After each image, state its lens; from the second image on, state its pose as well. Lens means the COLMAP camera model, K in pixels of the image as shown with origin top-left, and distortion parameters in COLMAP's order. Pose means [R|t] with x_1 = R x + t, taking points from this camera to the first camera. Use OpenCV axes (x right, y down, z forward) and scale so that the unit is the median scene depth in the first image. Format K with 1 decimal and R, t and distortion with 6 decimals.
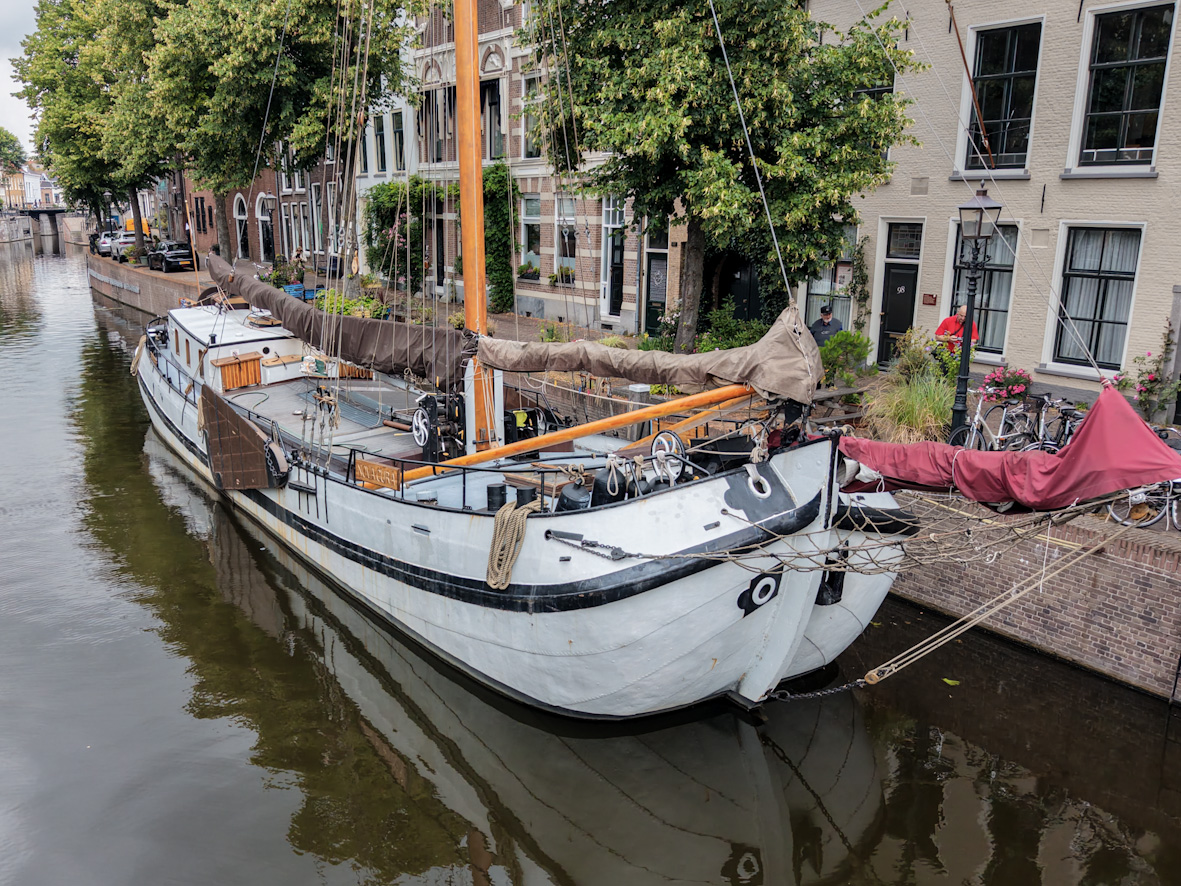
lens RADIAL K [[1119.3, 0, 475.6], [0, 1119.3, 528.3], [0, 0, 1]] dist [0.004227, -0.015058]
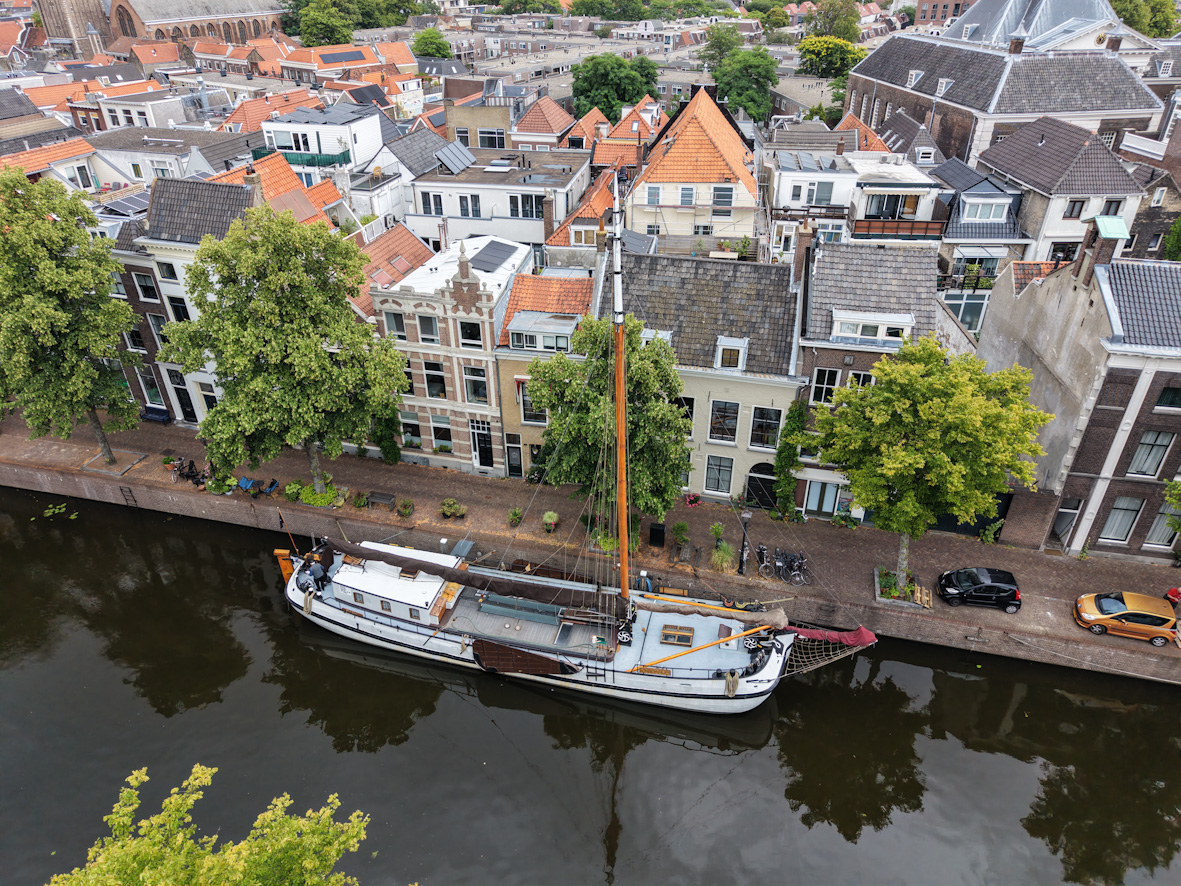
lens RADIAL K [[774.2, 0, 590.5], [0, 774.2, 443.0], [0, 0, 1]] dist [0.045599, -0.062697]
pose [[0.675980, -0.382805, 0.629692, -1.085995], [0.208768, 0.918964, 0.334547, -1.140706], [-0.706730, -0.094688, 0.701118, -0.291155]]
